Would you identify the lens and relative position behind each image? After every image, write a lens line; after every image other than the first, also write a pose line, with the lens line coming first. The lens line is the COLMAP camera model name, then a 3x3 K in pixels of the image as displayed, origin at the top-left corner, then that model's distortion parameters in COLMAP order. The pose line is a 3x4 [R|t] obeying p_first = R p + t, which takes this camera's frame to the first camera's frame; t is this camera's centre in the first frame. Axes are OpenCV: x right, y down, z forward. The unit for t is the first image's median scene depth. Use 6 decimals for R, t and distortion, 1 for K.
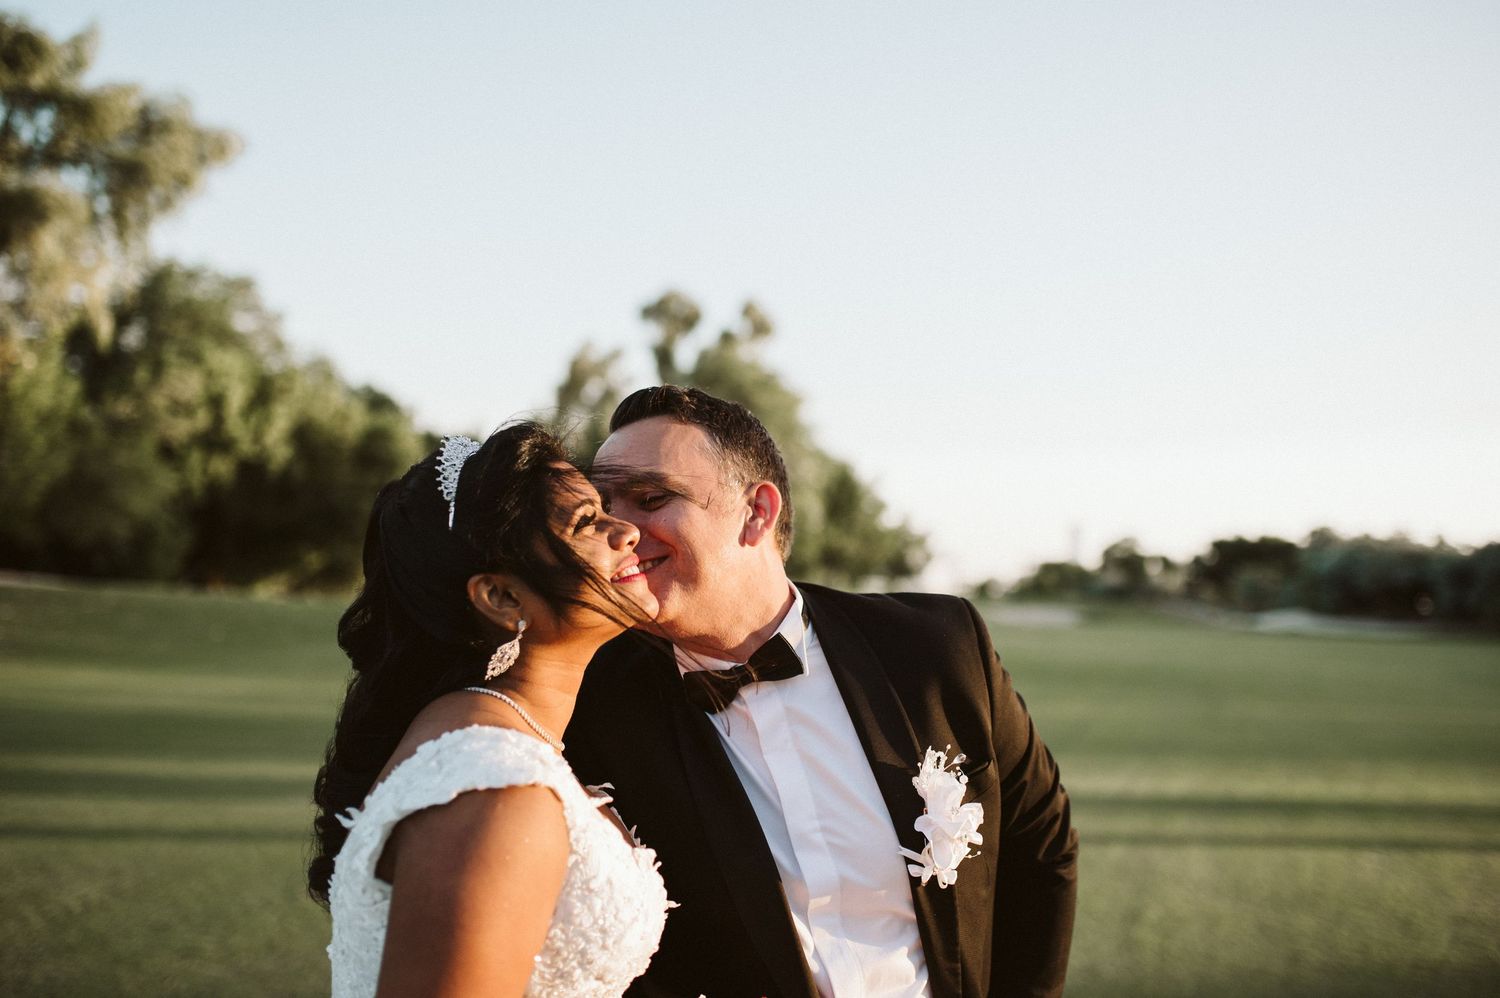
lens RADIAL K [[1415.6, 0, 752.2], [0, 1415.6, 477.6], [0, 0, 1]] dist [-0.003977, 0.000937]
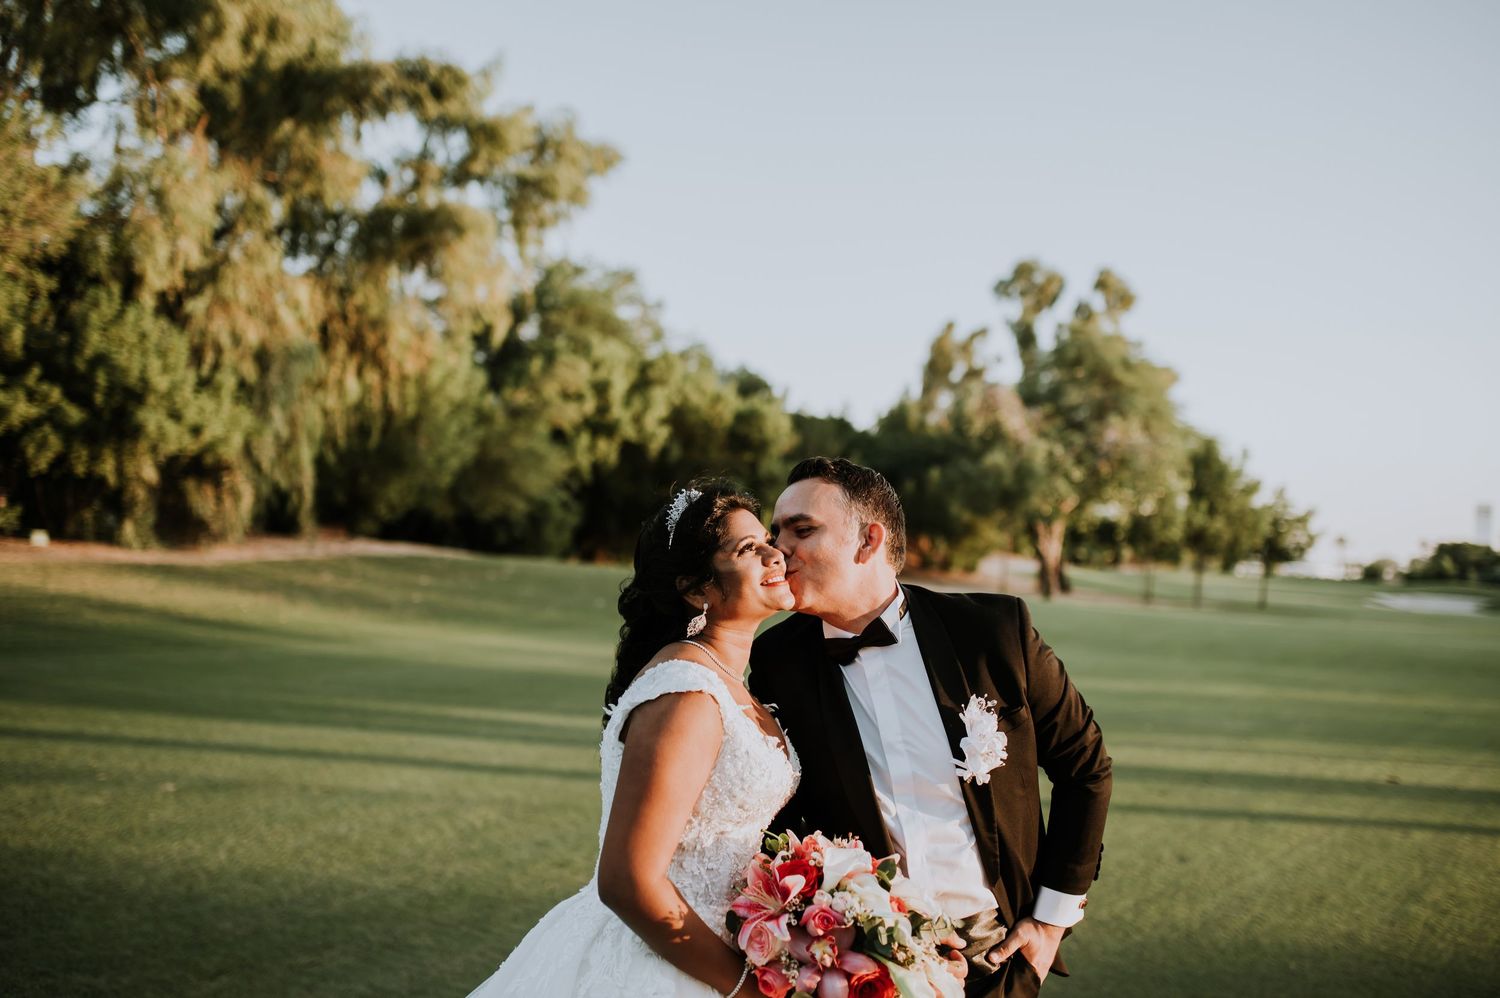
lens RADIAL K [[1437.3, 0, 750.0], [0, 1437.3, 499.0], [0, 0, 1]] dist [-0.008807, -0.004862]
pose [[0.965956, 0.014340, -0.258311, 0.074226], [-0.006898, 0.999535, 0.029692, -0.017733], [0.258616, -0.026899, 0.965606, -0.149357]]
